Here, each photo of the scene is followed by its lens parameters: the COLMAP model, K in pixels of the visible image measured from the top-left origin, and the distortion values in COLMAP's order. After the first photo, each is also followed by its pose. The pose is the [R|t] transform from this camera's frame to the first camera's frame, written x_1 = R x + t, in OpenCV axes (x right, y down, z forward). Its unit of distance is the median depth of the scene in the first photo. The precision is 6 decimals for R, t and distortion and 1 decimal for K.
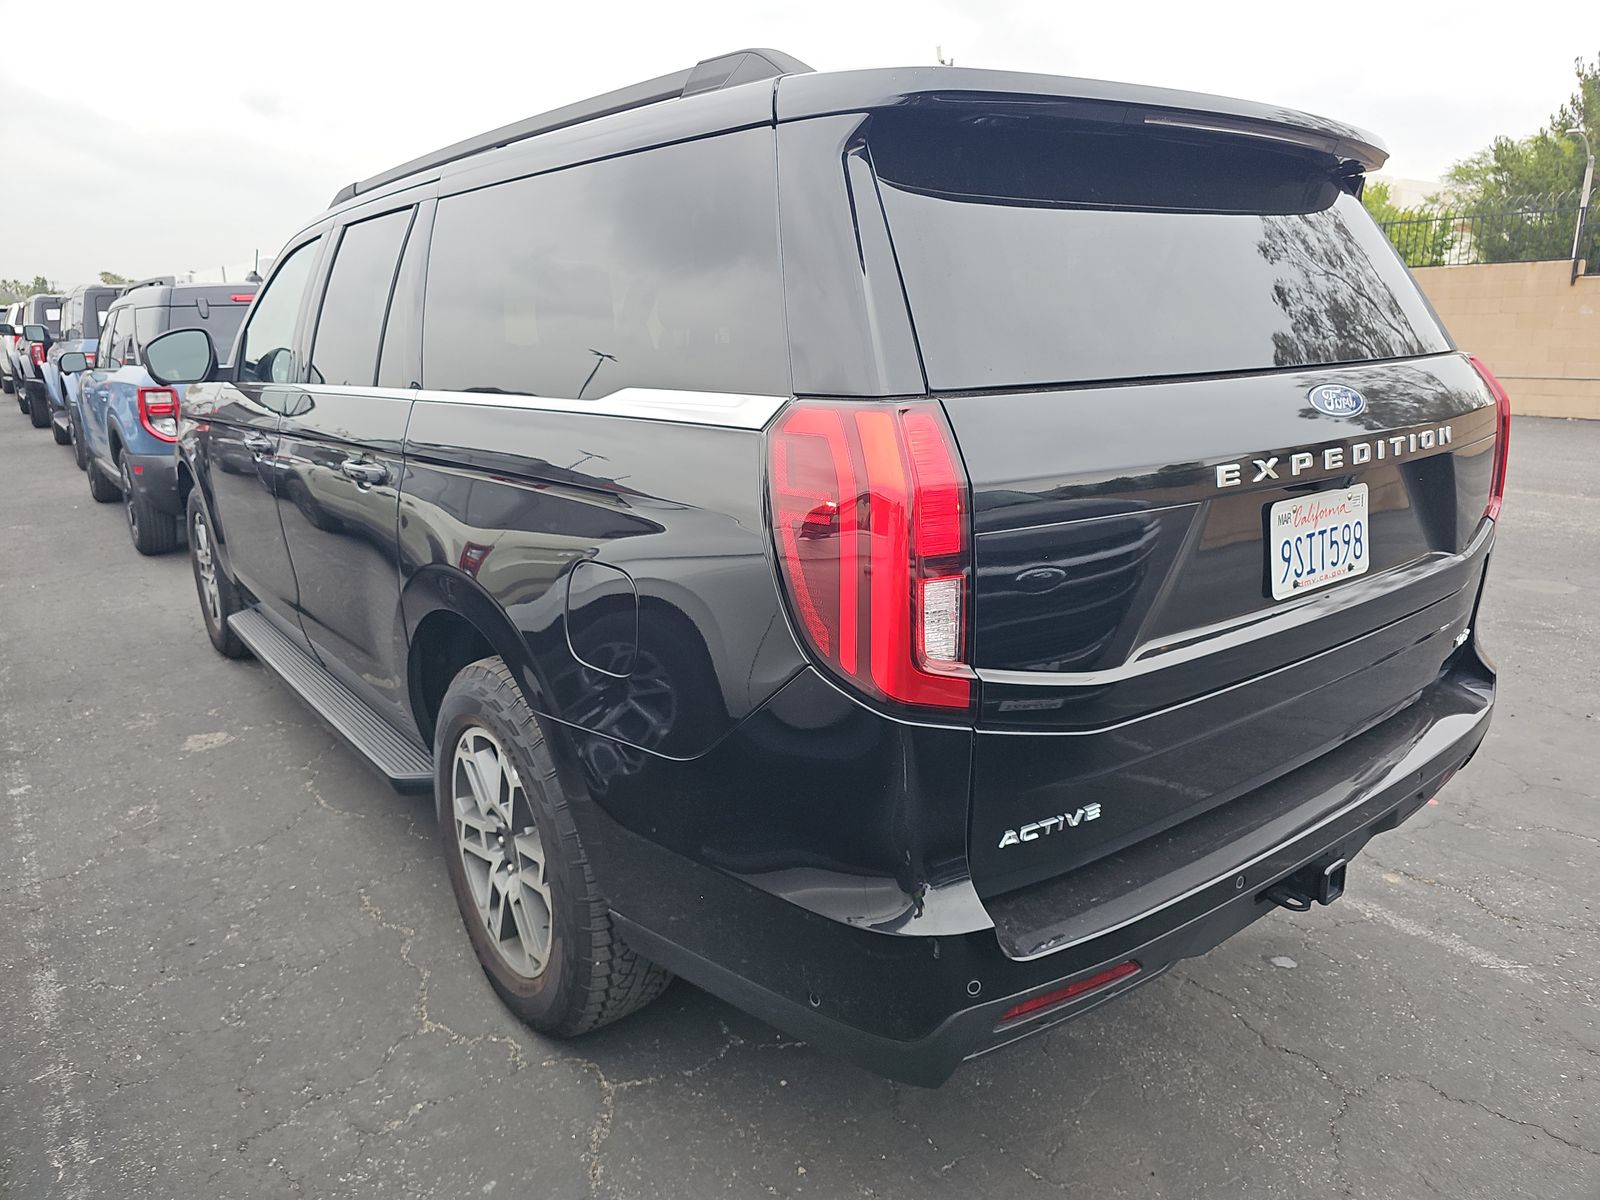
lens RADIAL K [[1061.1, 0, 800.0], [0, 1061.1, 600.0], [0, 0, 1]] dist [0.042976, 0.001079]
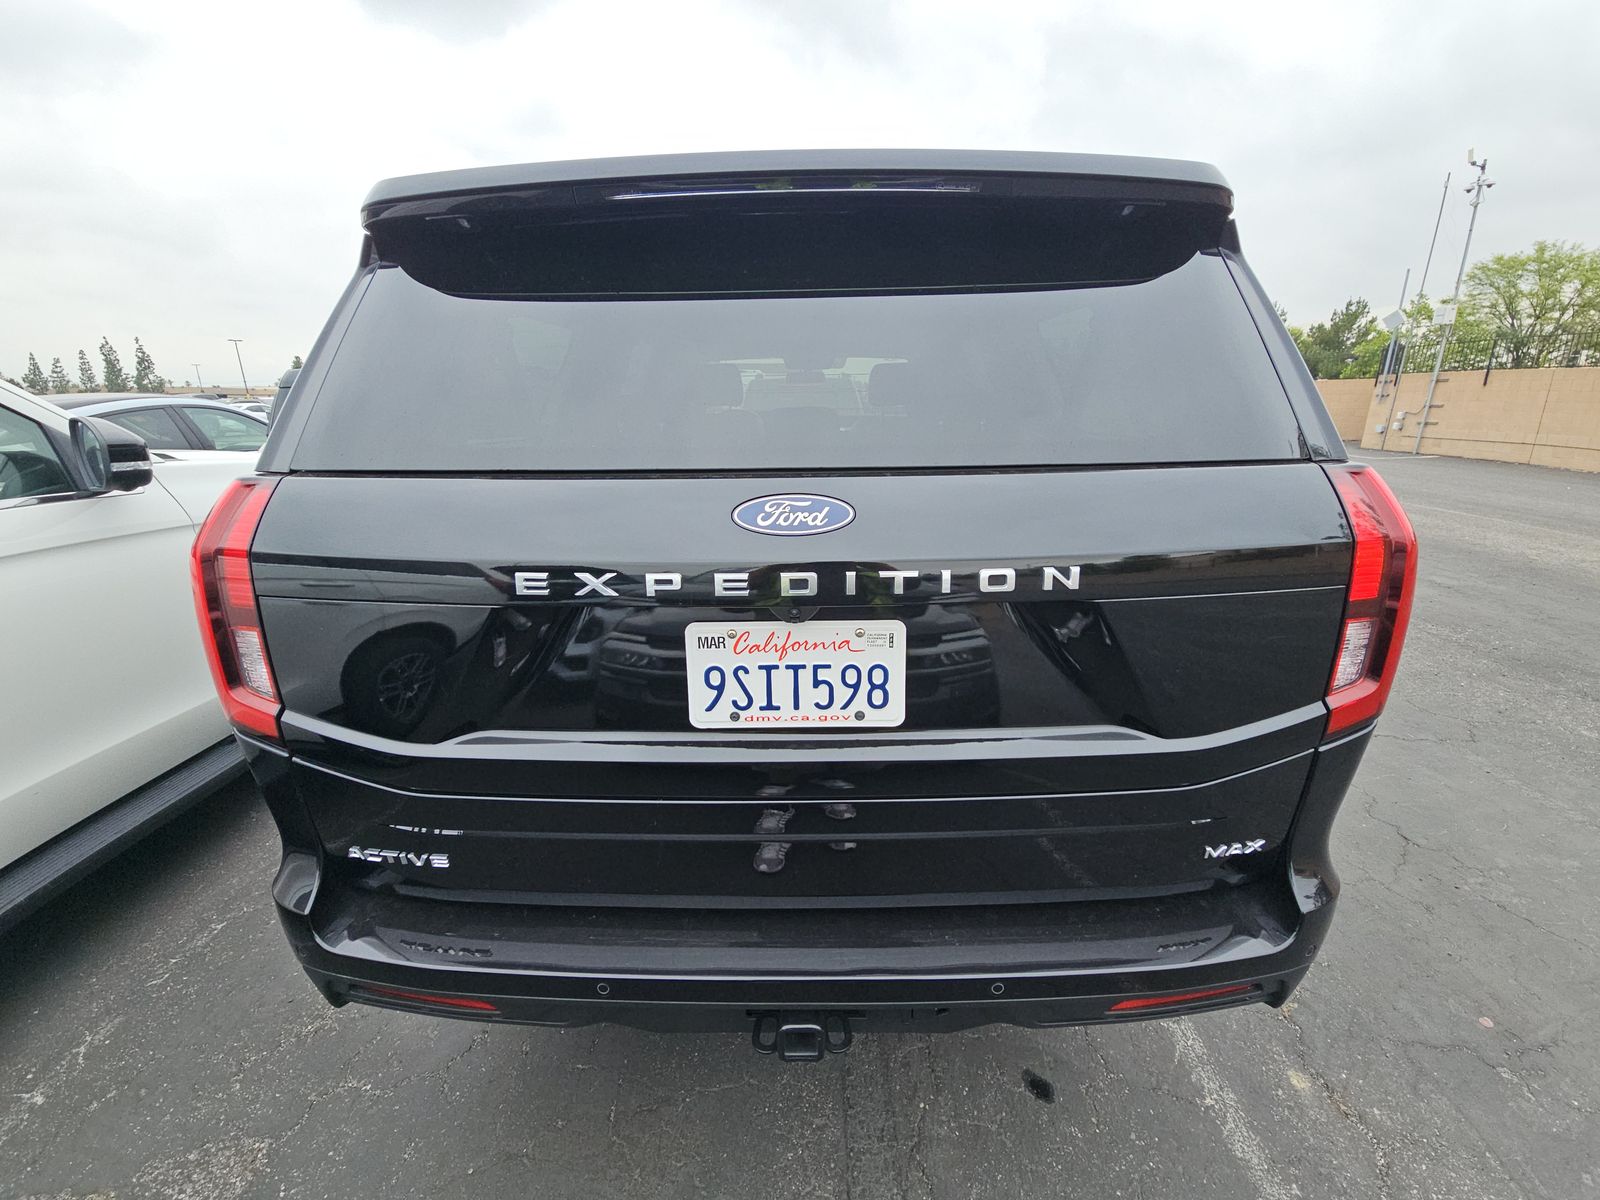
lens RADIAL K [[656.6, 0, 800.0], [0, 656.6, 600.0], [0, 0, 1]] dist [0.001982, -0.000082]
pose [[0.785385, 0.196100, -0.587124, 0.800788], [-0.163205, 0.980532, 0.109182, -0.176454], [0.597105, 0.010072, 0.802100, 0.591509]]
